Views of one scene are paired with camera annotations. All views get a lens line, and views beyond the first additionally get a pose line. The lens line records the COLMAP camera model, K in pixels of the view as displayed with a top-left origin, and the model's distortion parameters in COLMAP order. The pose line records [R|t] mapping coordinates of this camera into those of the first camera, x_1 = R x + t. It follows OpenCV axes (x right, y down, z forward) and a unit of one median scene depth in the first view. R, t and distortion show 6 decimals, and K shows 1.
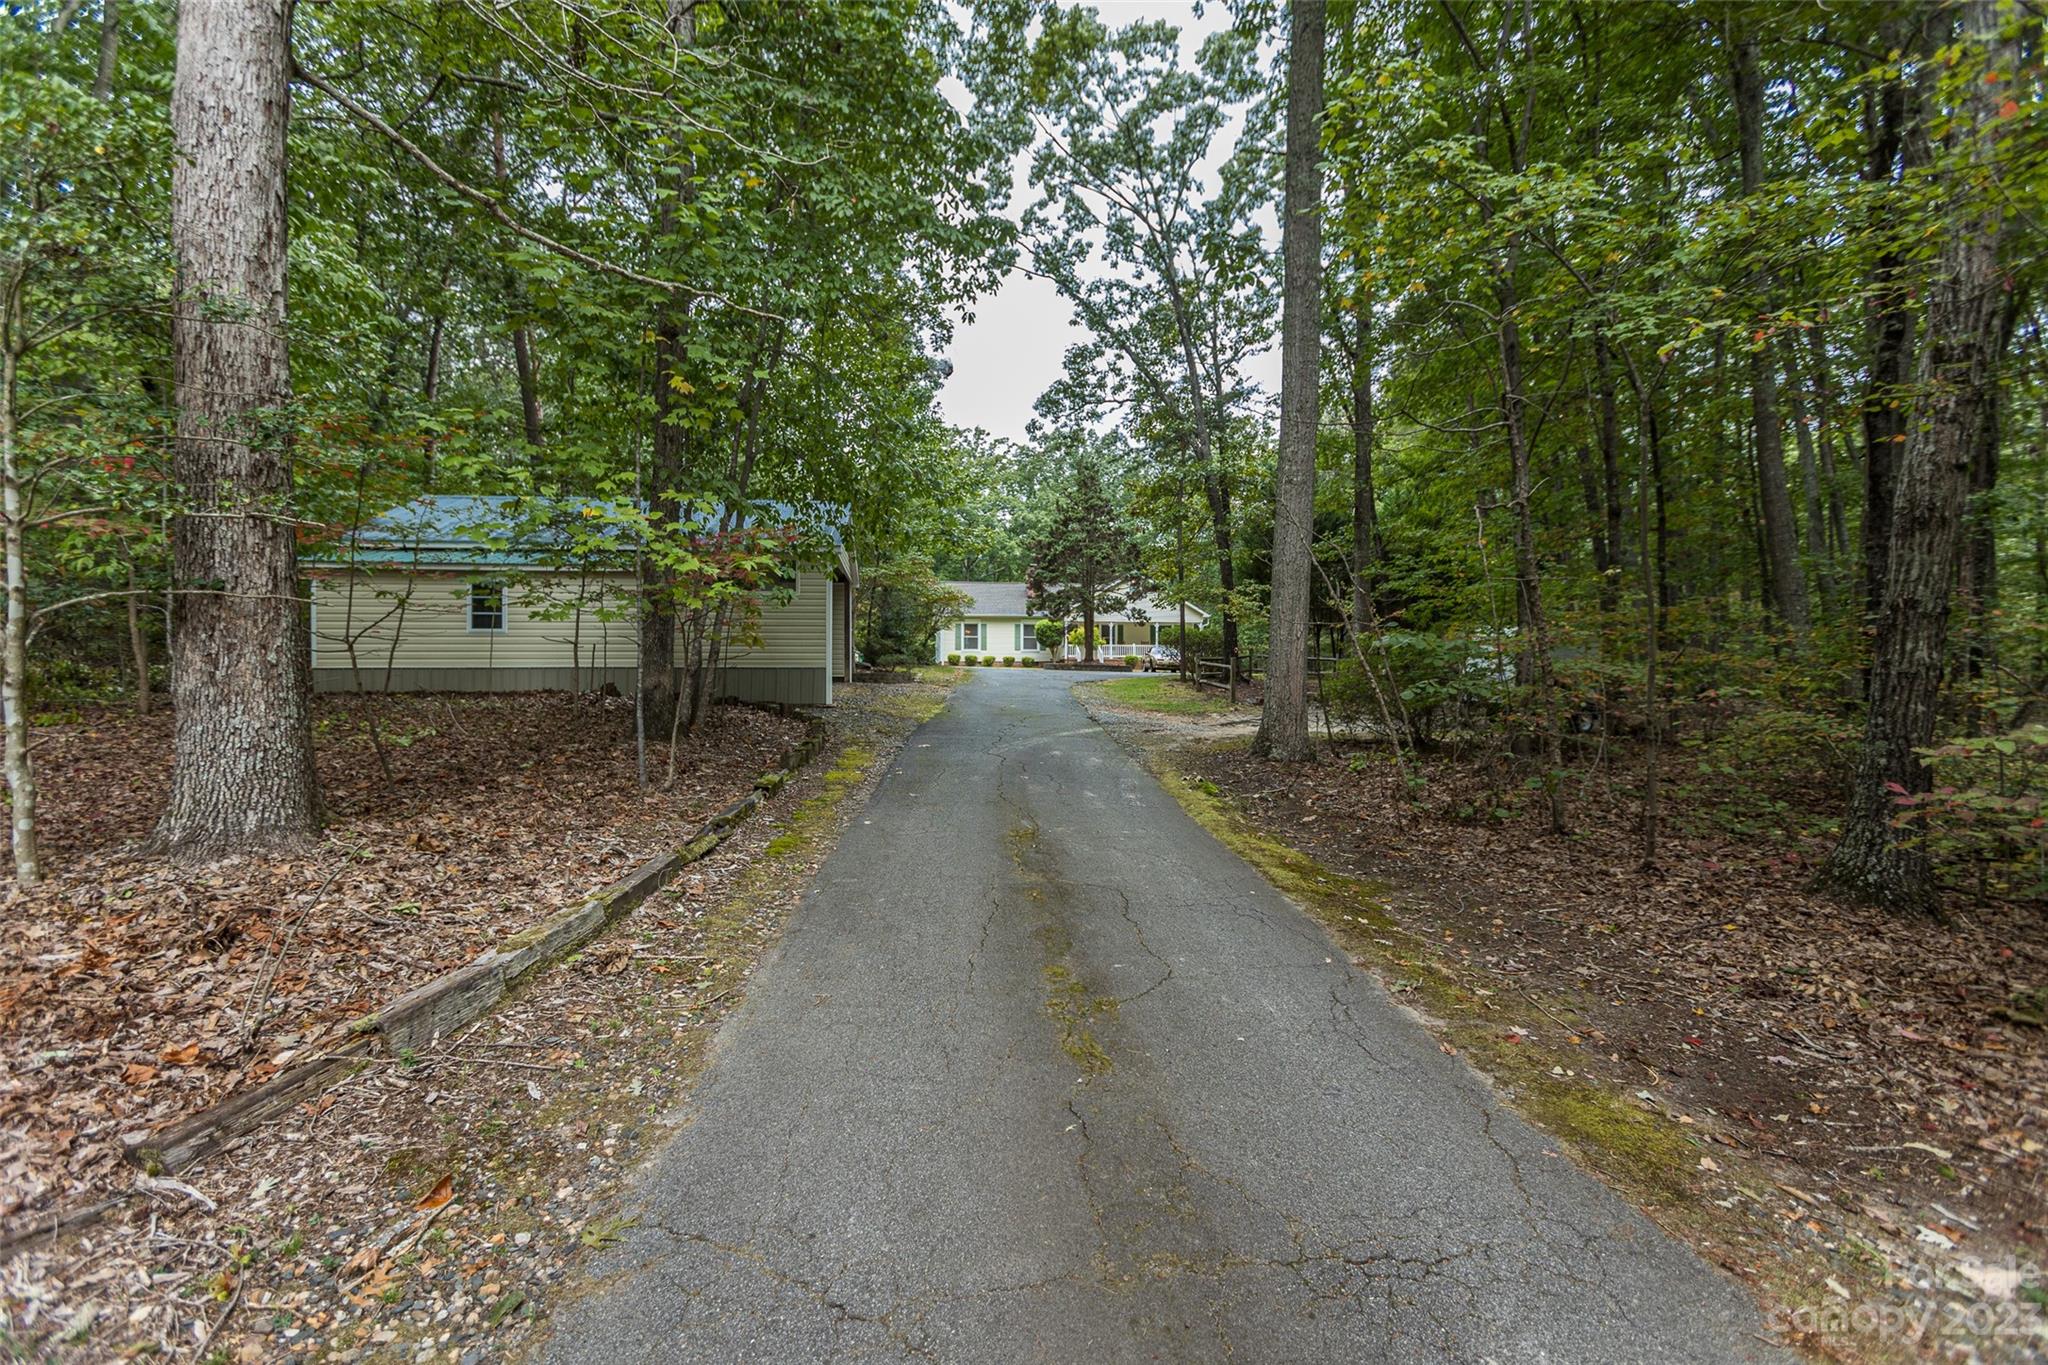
lens RADIAL K [[914.5, 0, 1024.0], [0, 914.5, 682.5], [0, 0, 1]] dist [-0.014292, 0.000228]
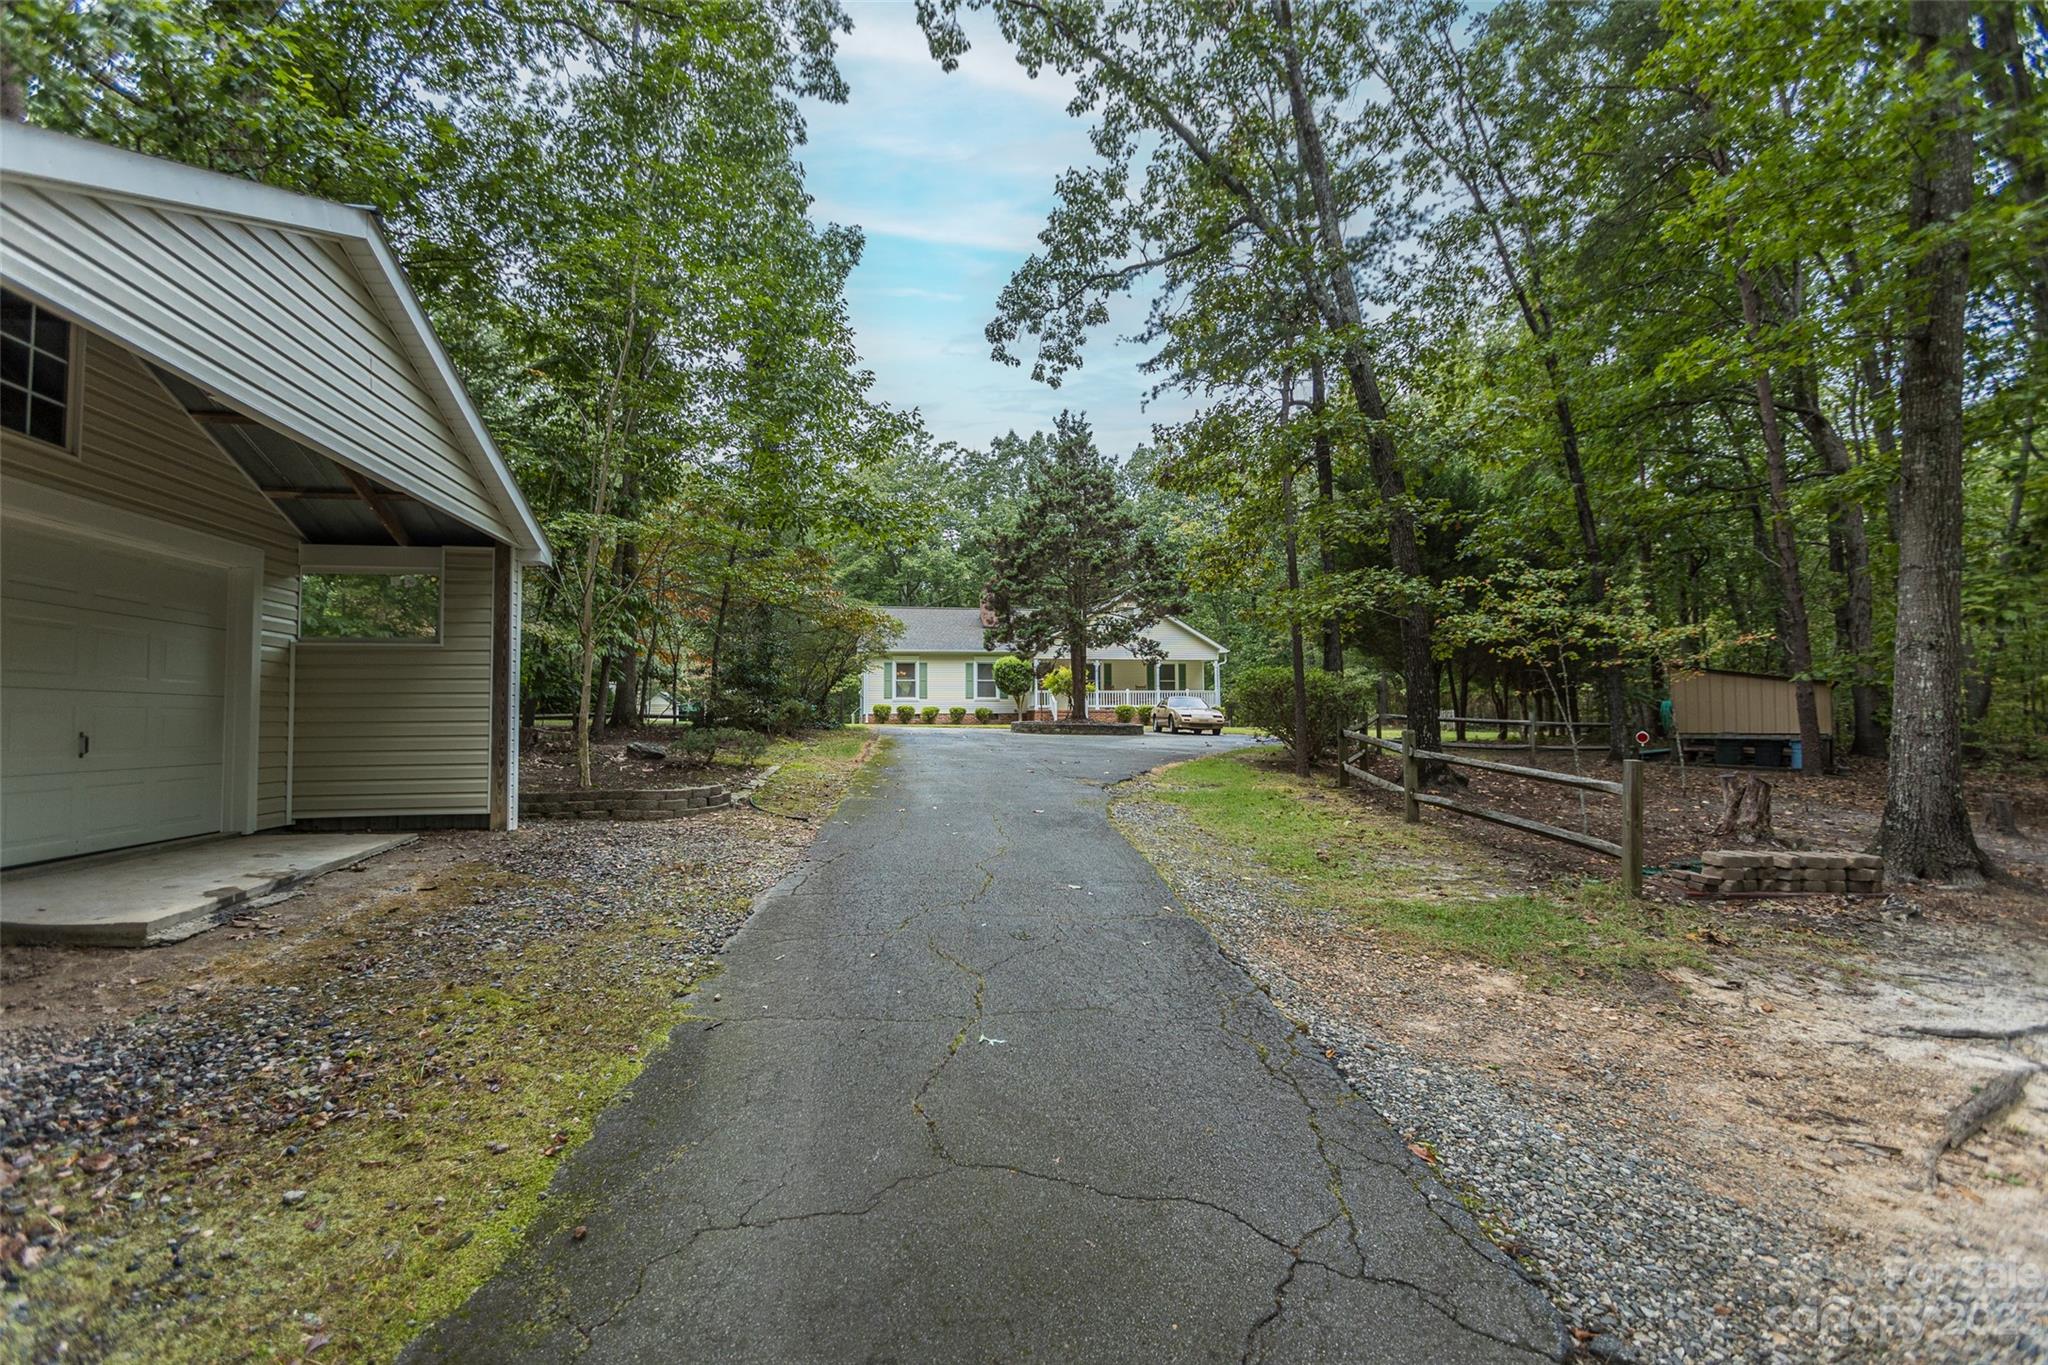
lens RADIAL K [[914.5, 0, 1024.0], [0, 914.5, 682.5], [0, 0, 1]] dist [-0.014292, 0.000228]
pose [[0.998368, -0.003340, 0.057015, -0.005536], [0.005731, 0.999108, -0.041833, -0.017841], [-0.056824, 0.042092, 0.997497, 0.277392]]
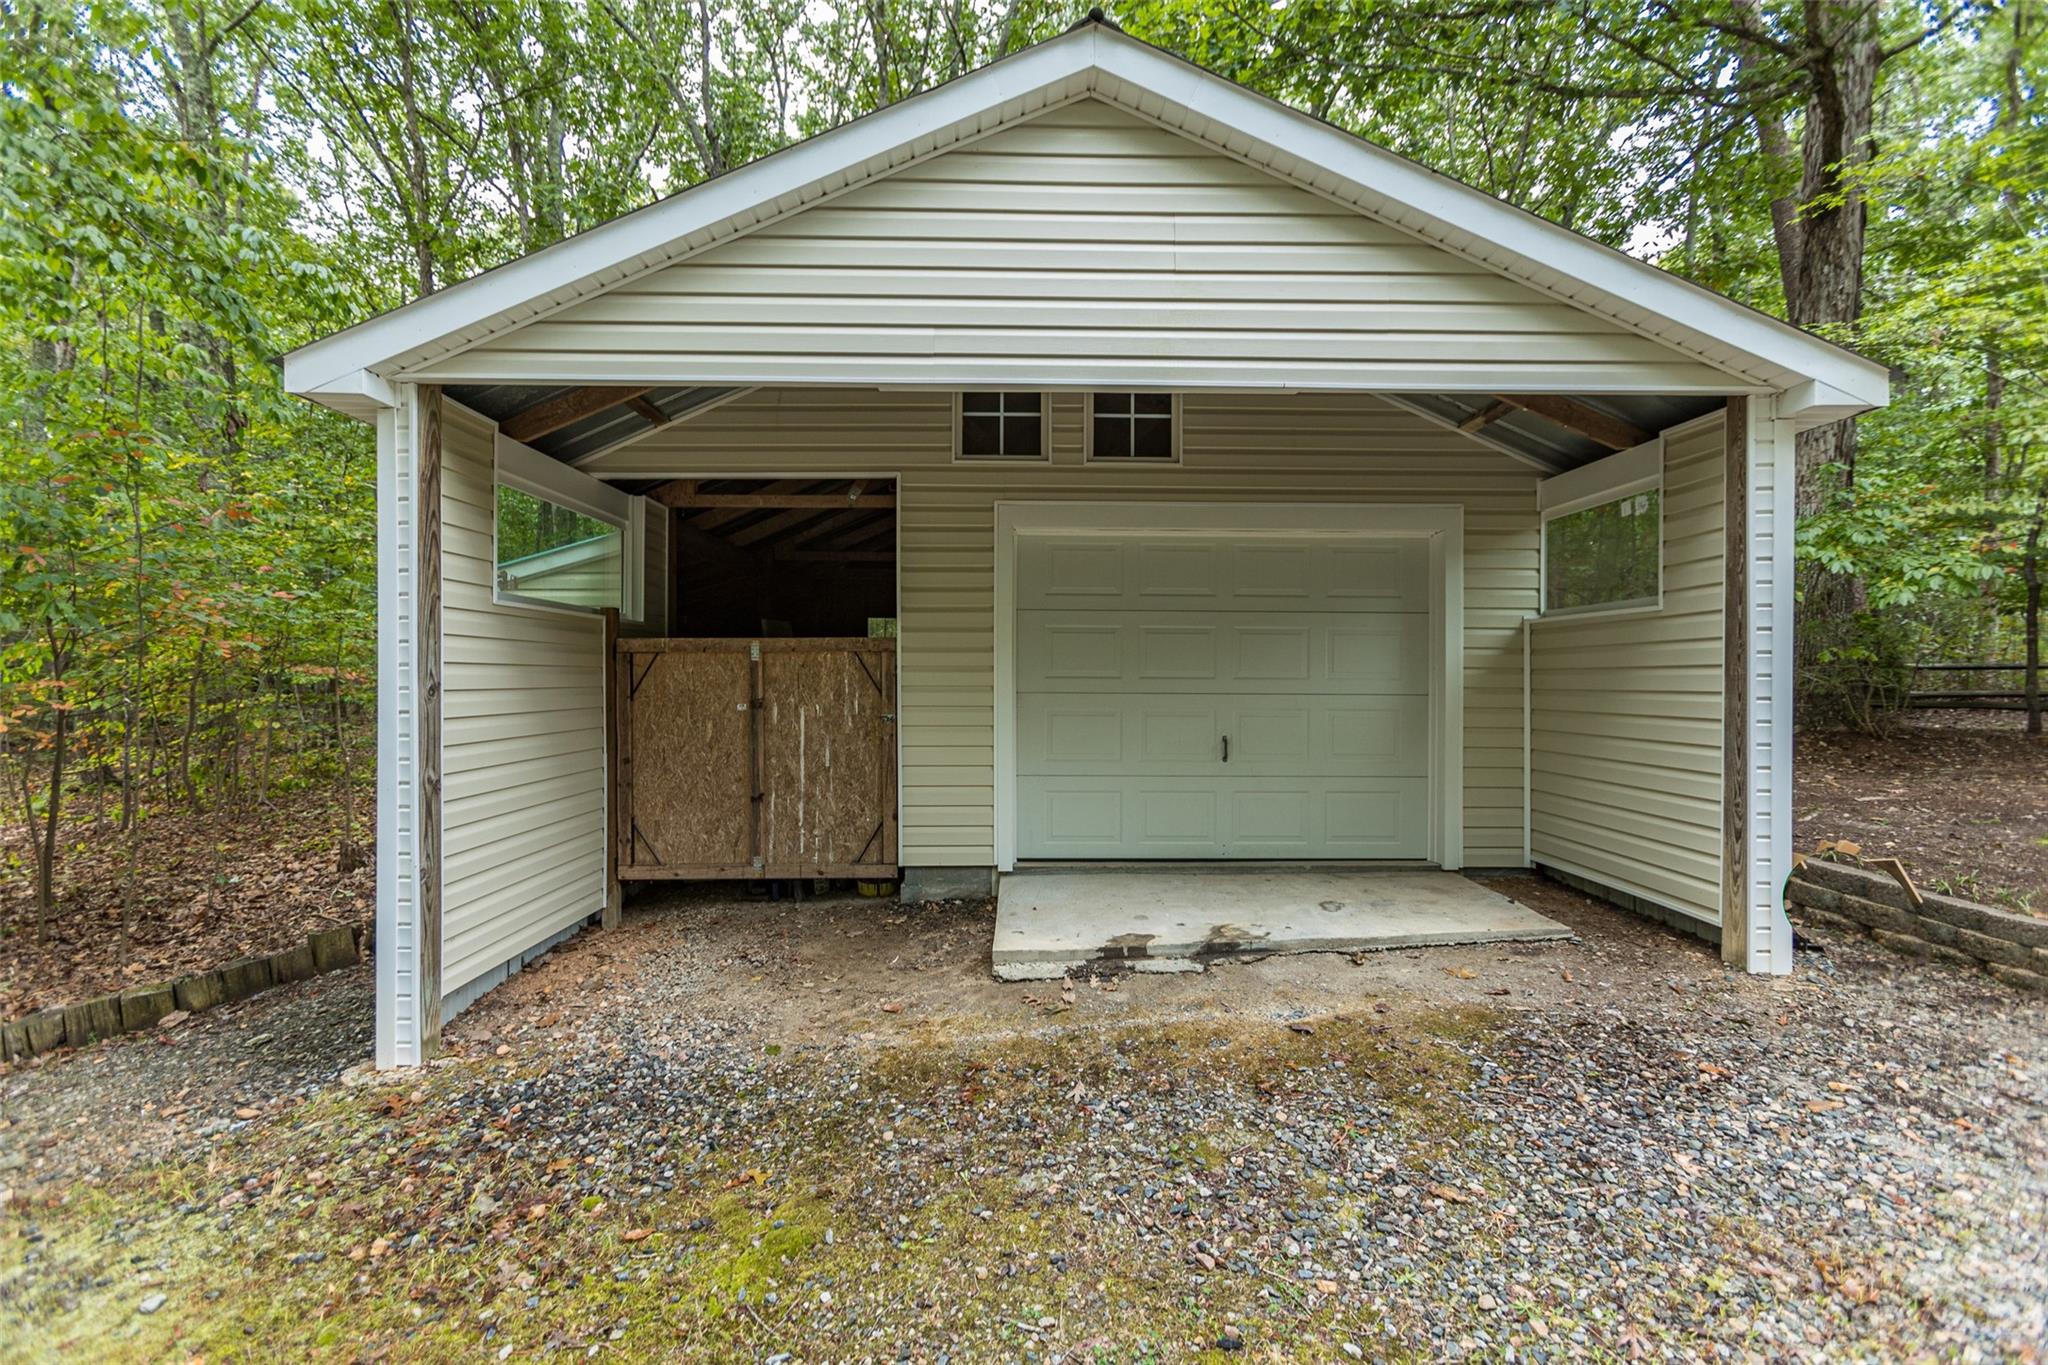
lens RADIAL K [[914.5, 0, 1024.0], [0, 914.5, 682.5], [0, 0, 1]] dist [-0.014292, 0.000228]
pose [[-0.116942, 0.004226, -0.993130, 0.008614], [-0.002280, 0.999987, 0.004523, -0.038384], [0.993136, 0.002794, -0.116931, 0.630225]]
